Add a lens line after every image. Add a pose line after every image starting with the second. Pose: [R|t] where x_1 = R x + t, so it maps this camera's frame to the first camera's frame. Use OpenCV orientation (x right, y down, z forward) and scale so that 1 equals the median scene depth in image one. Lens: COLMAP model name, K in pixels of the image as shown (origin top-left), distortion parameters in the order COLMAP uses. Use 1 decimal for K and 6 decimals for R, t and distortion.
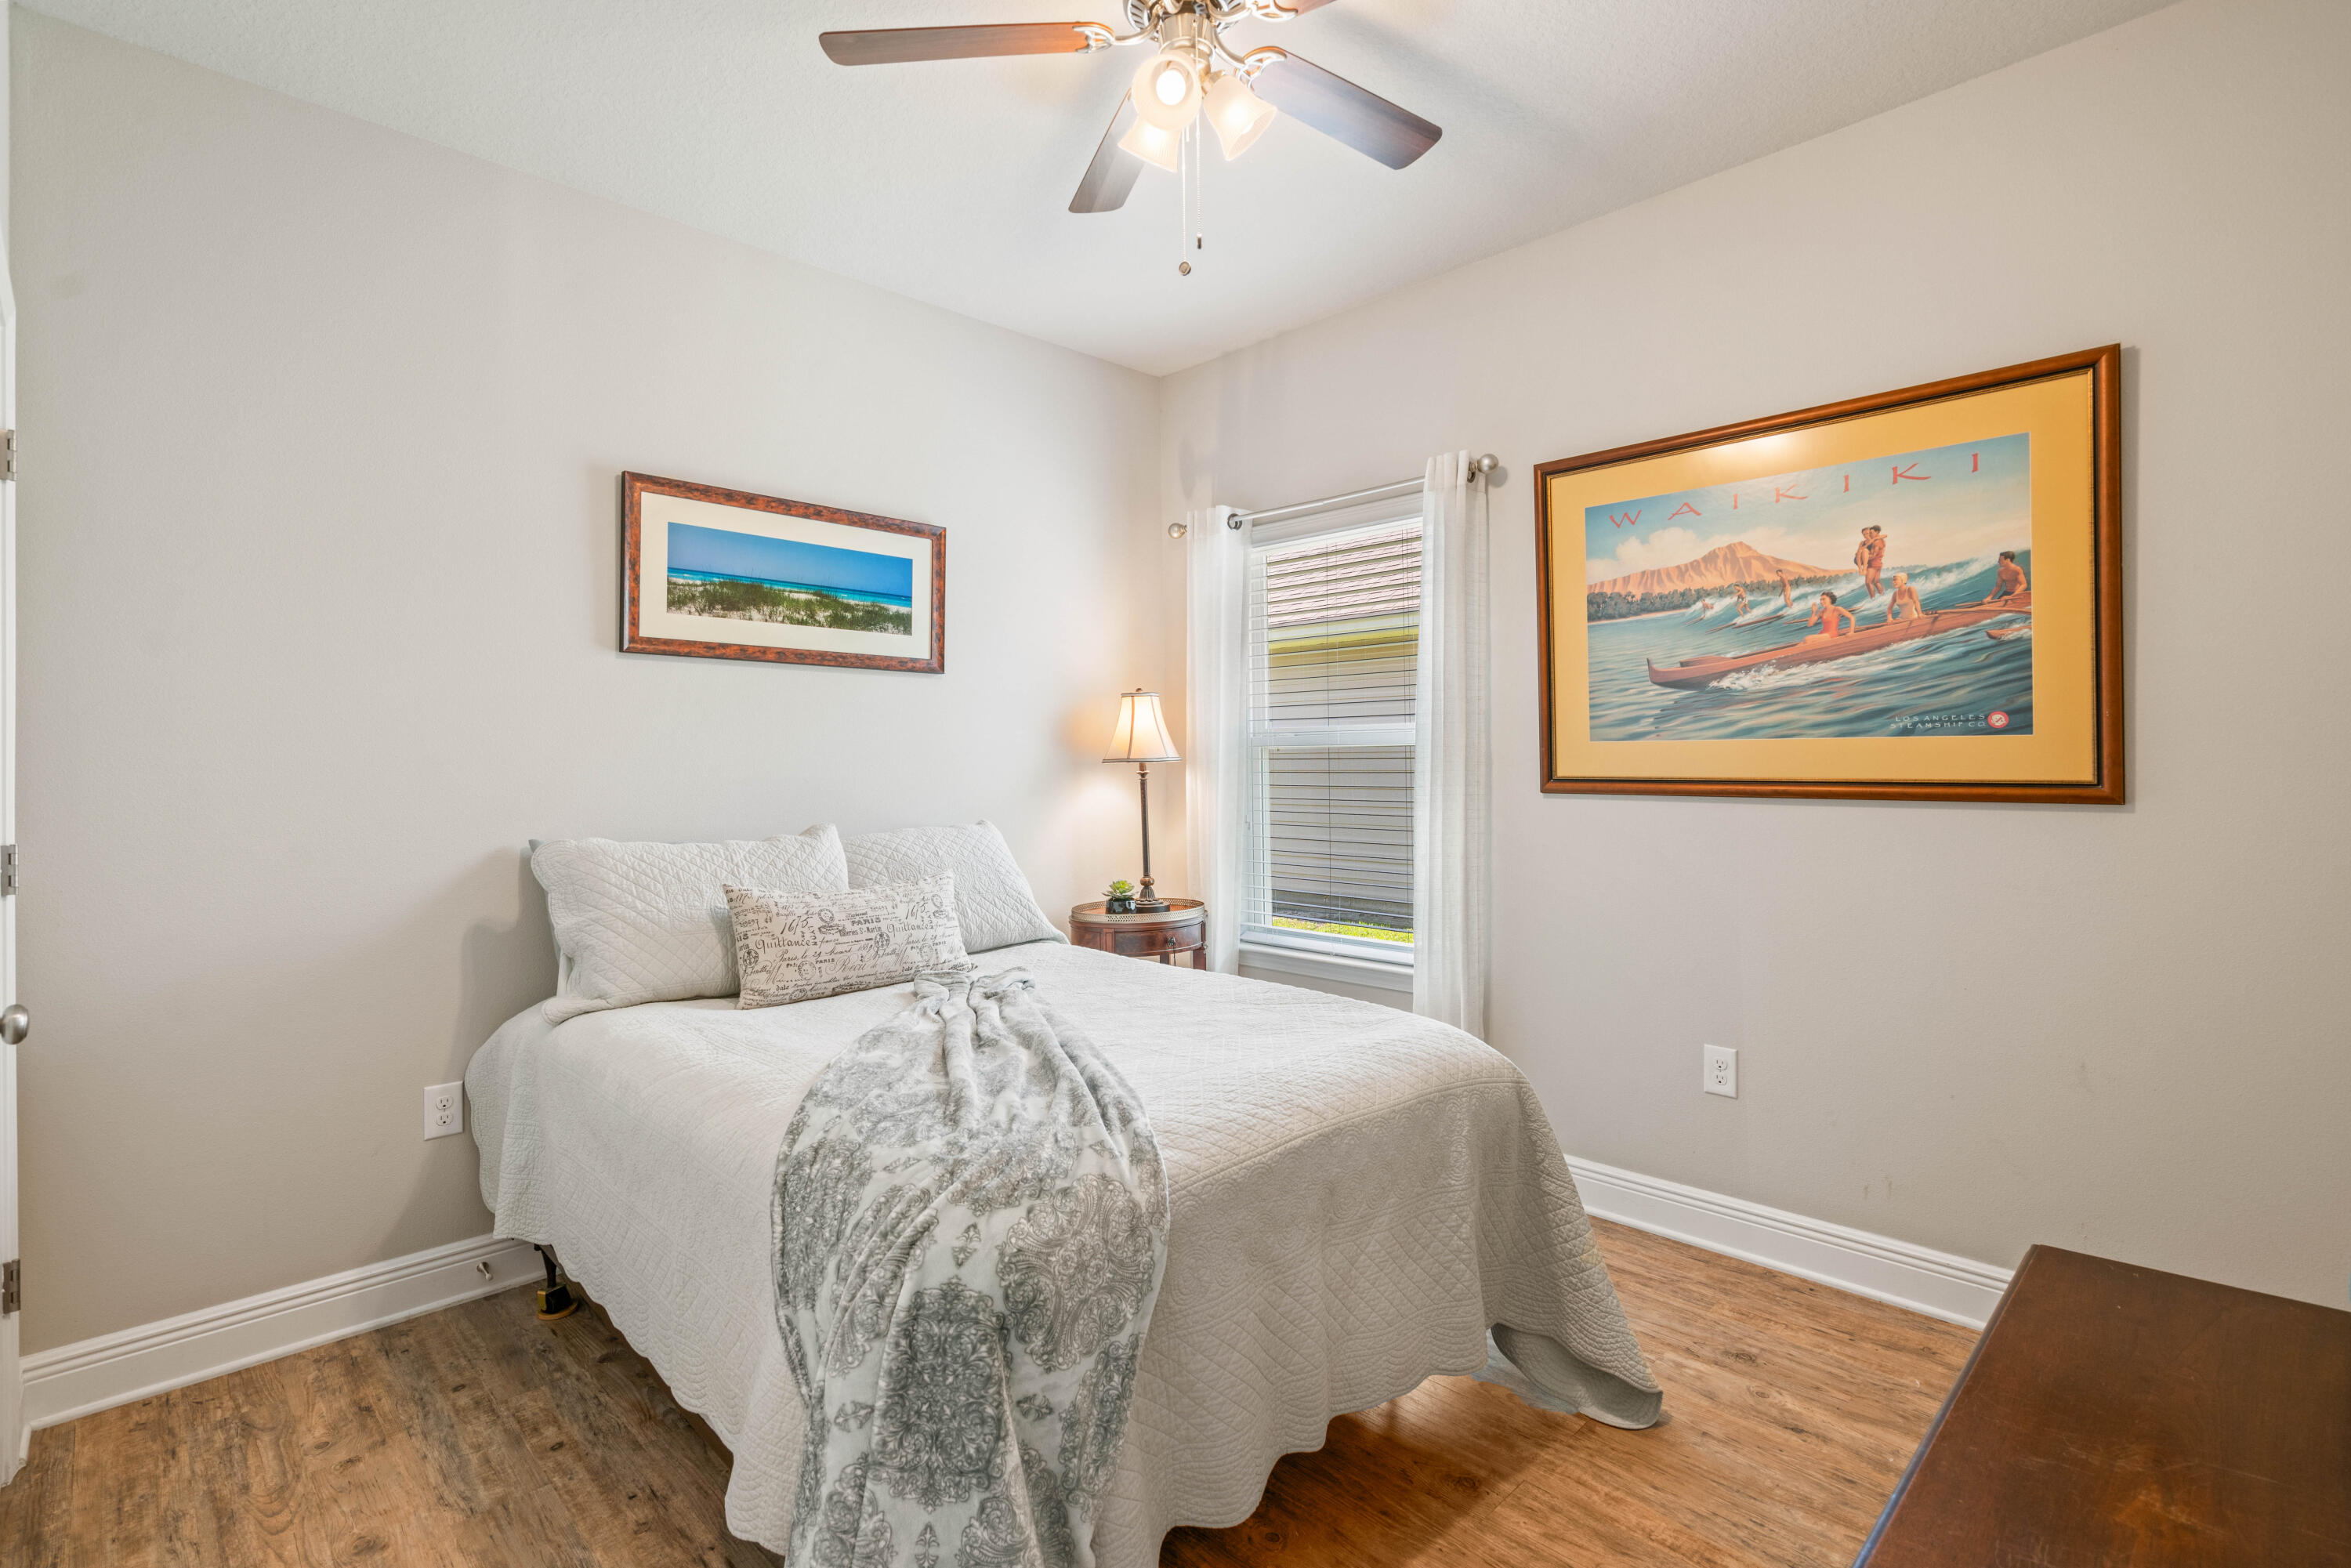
lens RADIAL K [[1054.5, 0, 1175.7], [0, 1054.5, 770.7], [0, 0, 1]] dist [-0.014545, 0.005729]
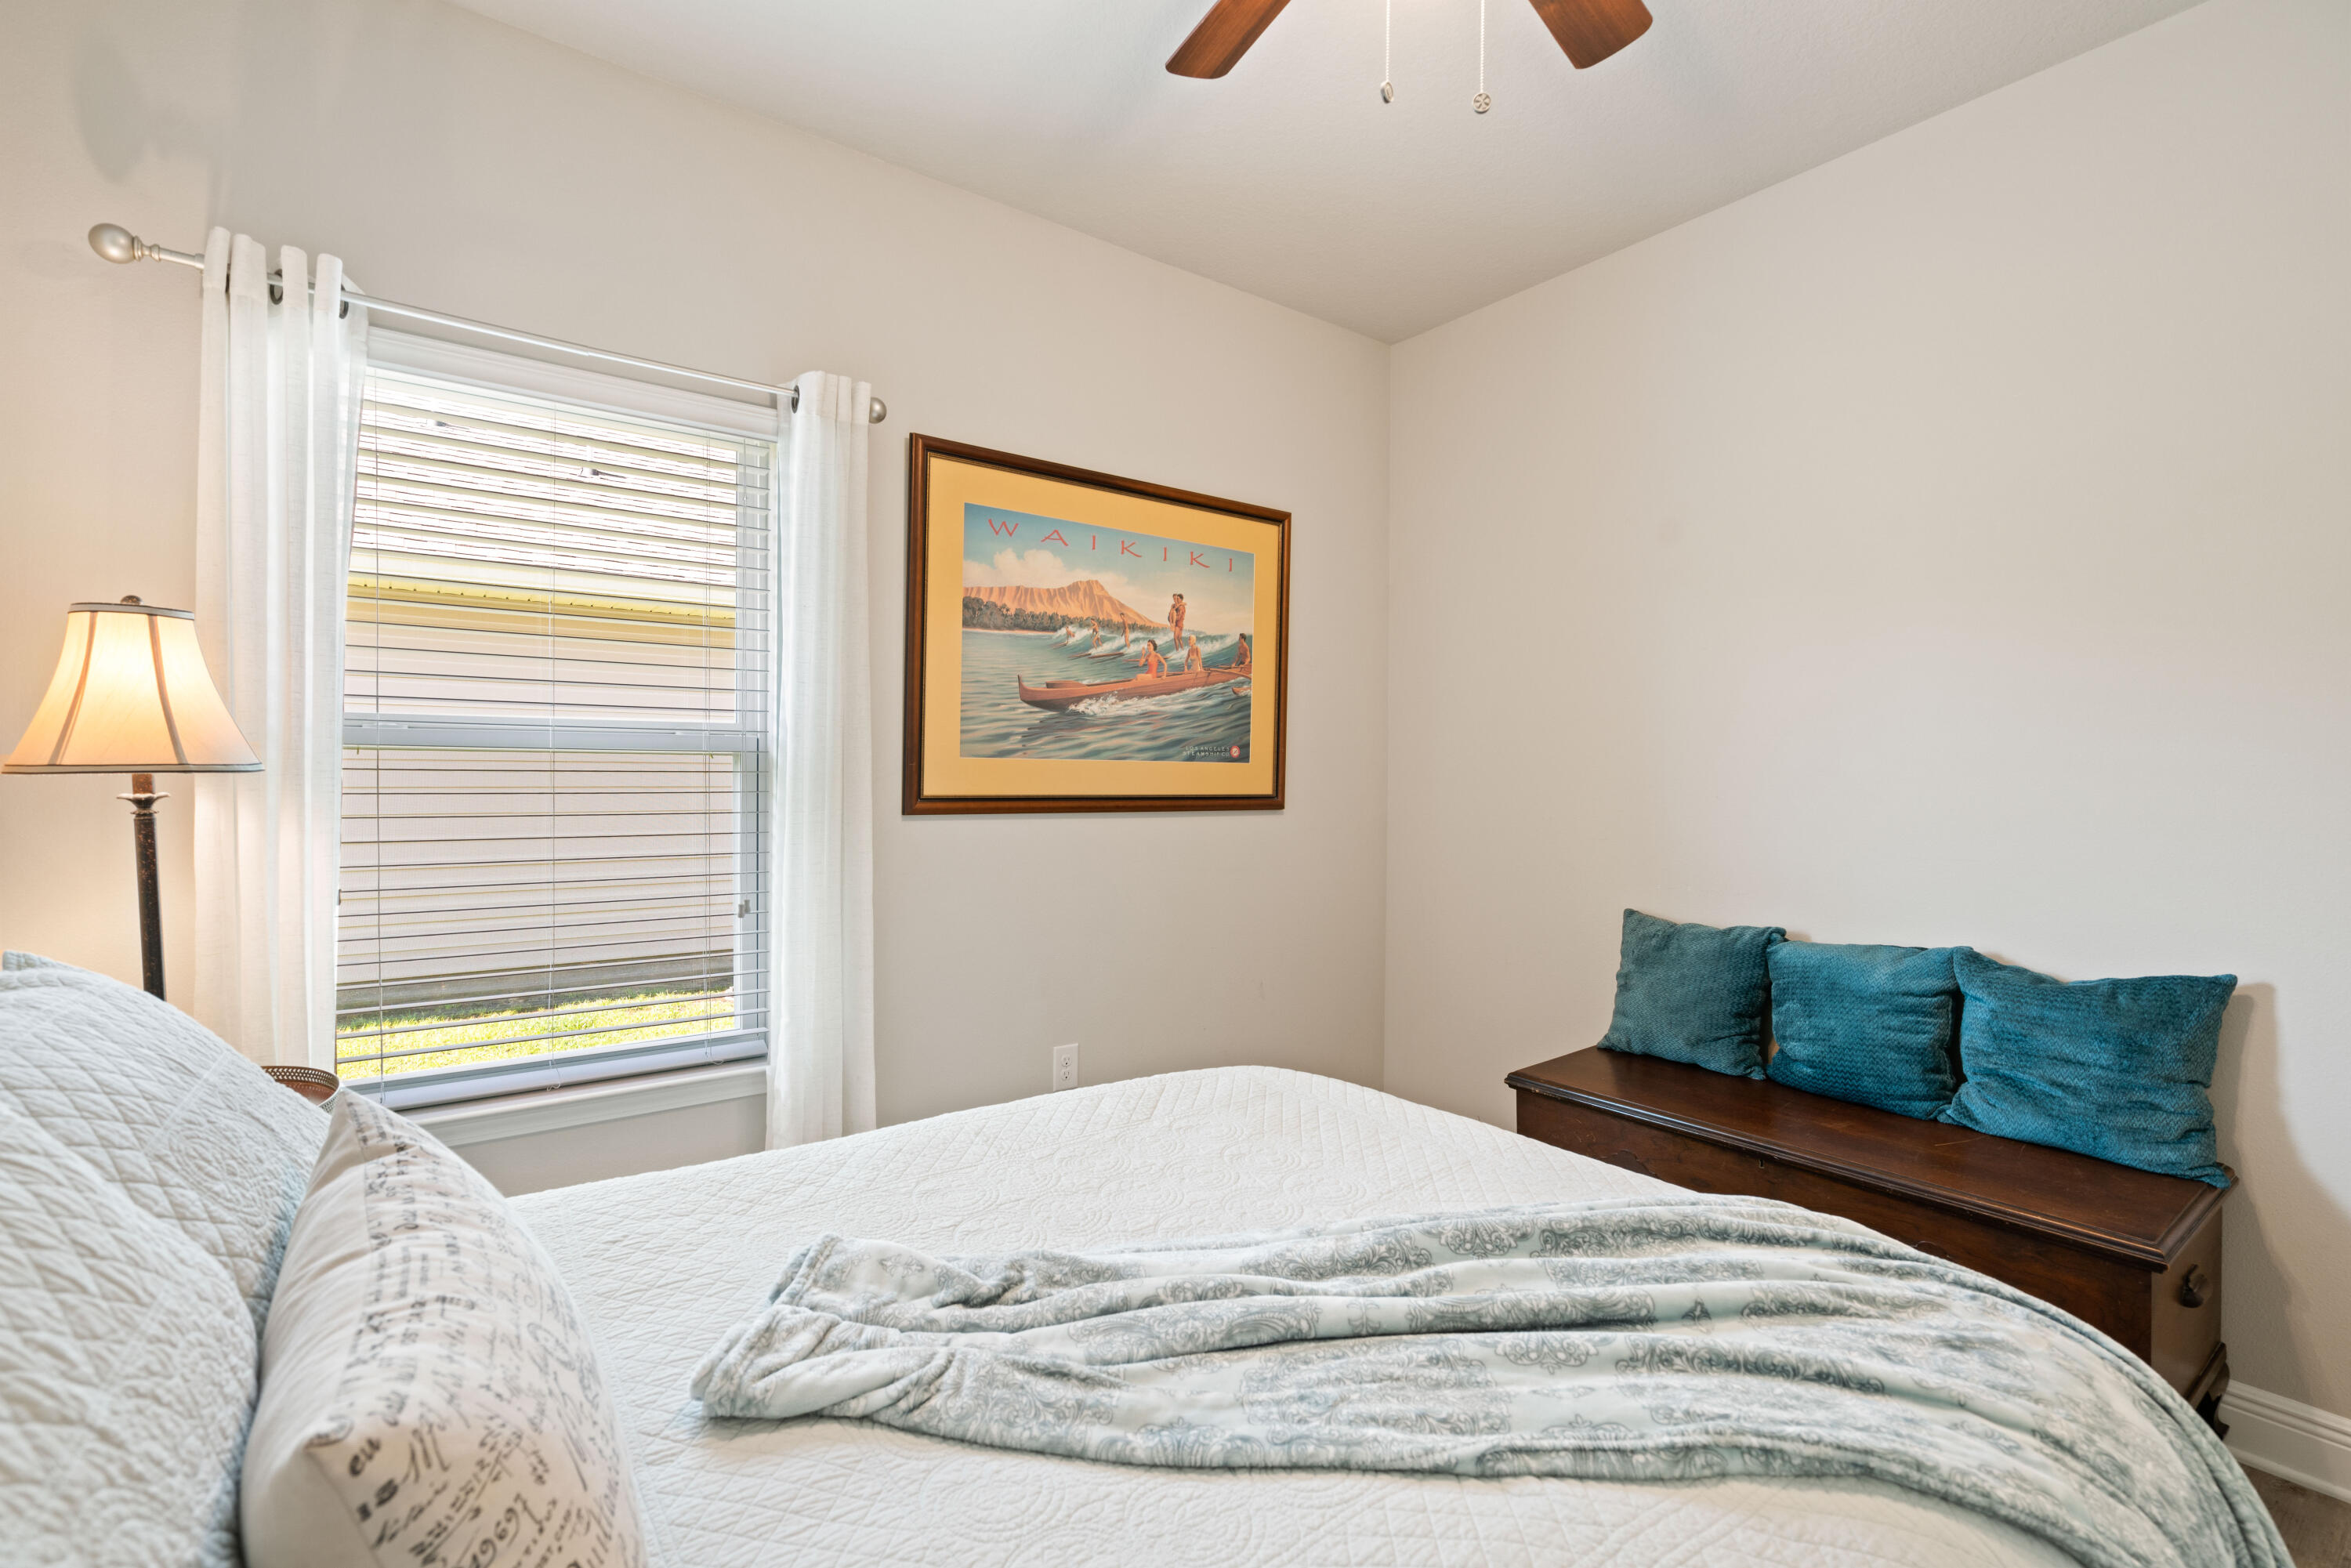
lens RADIAL K [[1054.5, 0, 1175.5], [0, 1054.5, 788.8], [0, 0, 1]] dist [-0.014545, 0.005729]
pose [[0.149224, -0.004695, 0.988792, -0.551548], [0.000679, 0.999989, 0.004646, -0.004941], [-0.988803, -0.000022, 0.149226, 0.764663]]
